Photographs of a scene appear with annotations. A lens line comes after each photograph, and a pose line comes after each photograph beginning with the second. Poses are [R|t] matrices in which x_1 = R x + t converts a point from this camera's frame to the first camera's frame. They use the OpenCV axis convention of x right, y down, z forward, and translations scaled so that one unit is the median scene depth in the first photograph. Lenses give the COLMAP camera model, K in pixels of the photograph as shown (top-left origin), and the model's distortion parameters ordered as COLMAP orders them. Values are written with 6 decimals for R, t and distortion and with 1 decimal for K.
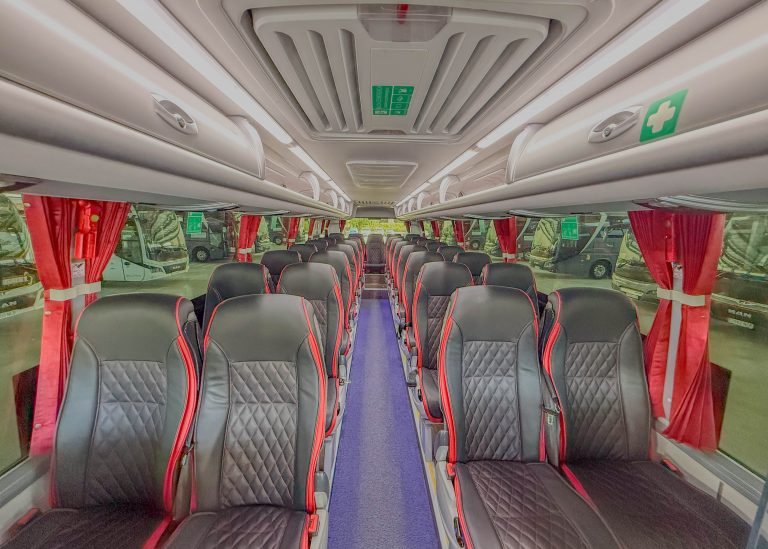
lens RADIAL K [[302.8, 0, 381.6], [0, 302.8, 275.2], [0, 0, 1]] dist [0.003214, -0.000472]
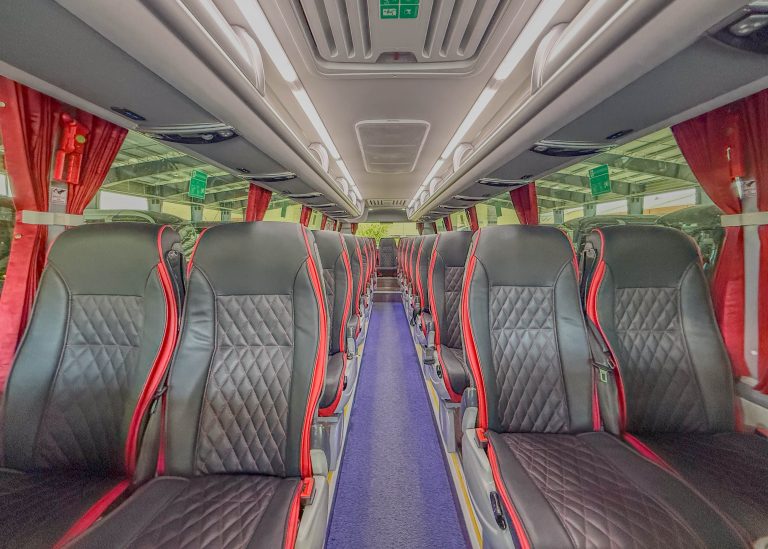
lens RADIAL K [[302.8, 0, 382.1], [0, 302.8, 261.6], [0, 0, 1]] dist [0.003214, -0.000472]
pose [[0.999111, -0.012267, -0.040341, 0.002595], [0.008080, 0.994713, -0.102378, 0.242270], [0.041384, 0.101961, 0.993927, 0.135736]]
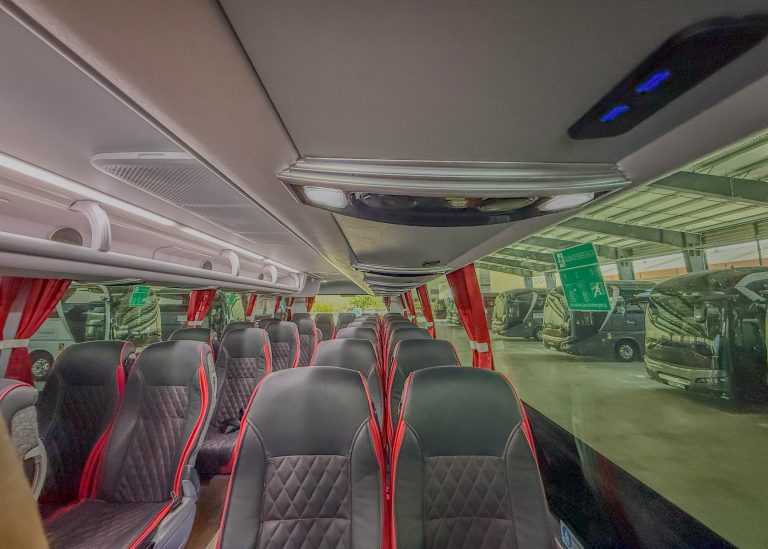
lens RADIAL K [[302.8, 0, 383.0], [0, 302.8, 263.3], [0, 0, 1]] dist [0.003214, -0.000472]
pose [[0.999553, -0.020906, -0.021358, 0.591071], [0.013629, 0.954849, -0.296778, -0.108054], [0.026598, 0.296355, 0.954708, 0.964402]]
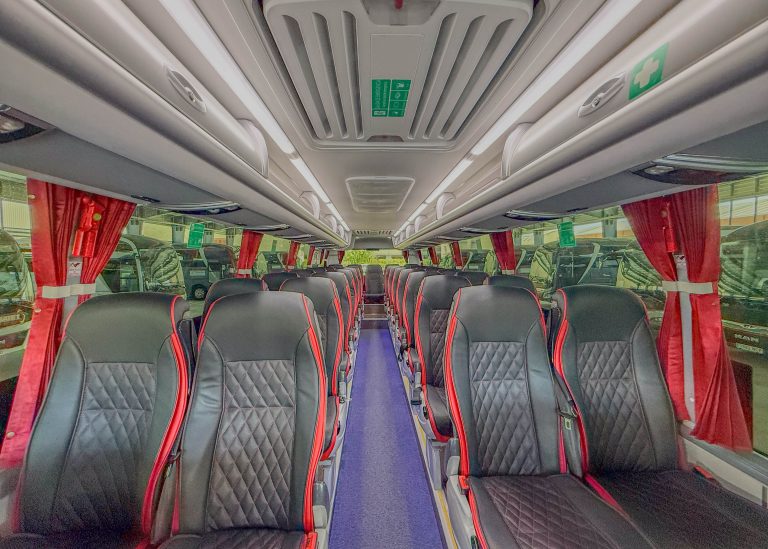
lens RADIAL K [[302.8, 0, 381.7], [0, 302.8, 271.1], [0, 0, 1]] dist [0.003214, -0.000472]
pose [[0.999806, -0.018639, 0.006397, -0.009940], [0.019327, 0.990825, -0.133763, 0.121979], [-0.003845, 0.133860, 0.990993, 0.019572]]
